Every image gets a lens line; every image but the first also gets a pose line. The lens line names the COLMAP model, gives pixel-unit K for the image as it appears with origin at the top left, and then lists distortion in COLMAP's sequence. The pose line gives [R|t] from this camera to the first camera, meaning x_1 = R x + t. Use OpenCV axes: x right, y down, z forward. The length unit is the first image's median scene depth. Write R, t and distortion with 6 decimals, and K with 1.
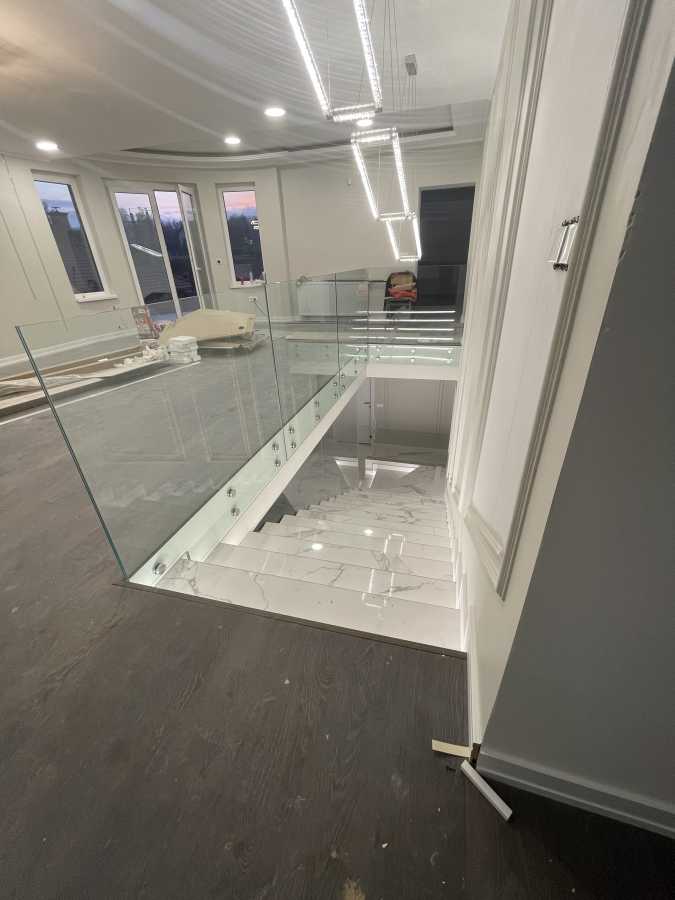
lens RADIAL K [[365.5, 0, 340.6], [0, 365.5, 456.2], [0, 0, 1]] dist [-0.001442, -0.000011]
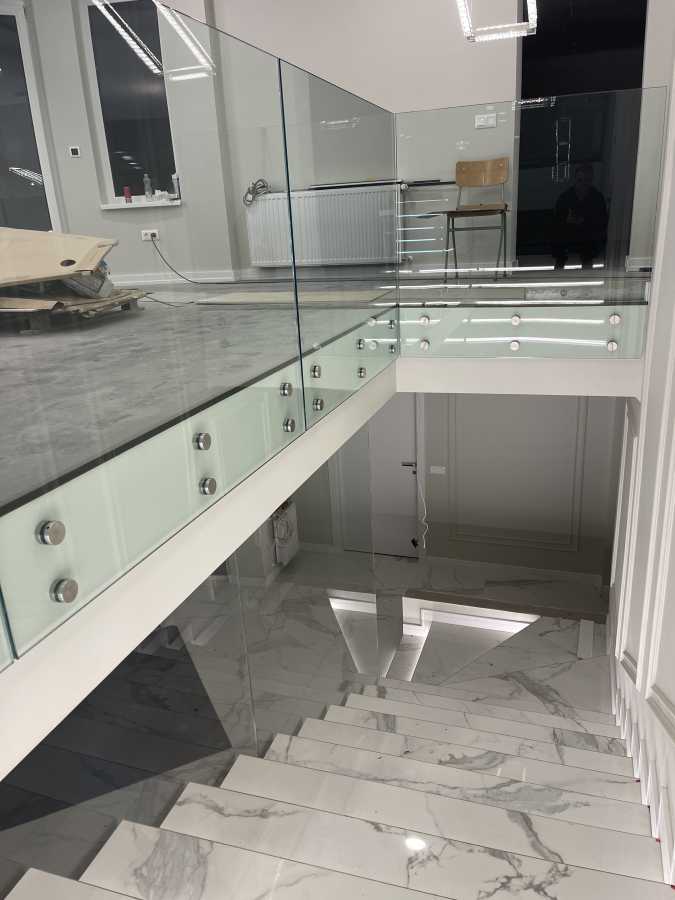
lens RADIAL K [[682.1, 0, 335.6], [0, 682.1, 447.3], [0, 0, 1]] dist [0.007813, -0.003167]
pose [[0.998415, 0.004645, -0.056088, 0.038100], [-0.014578, 0.983919, -0.178022, -0.022350], [0.054359, 0.178557, 0.982427, 0.232539]]
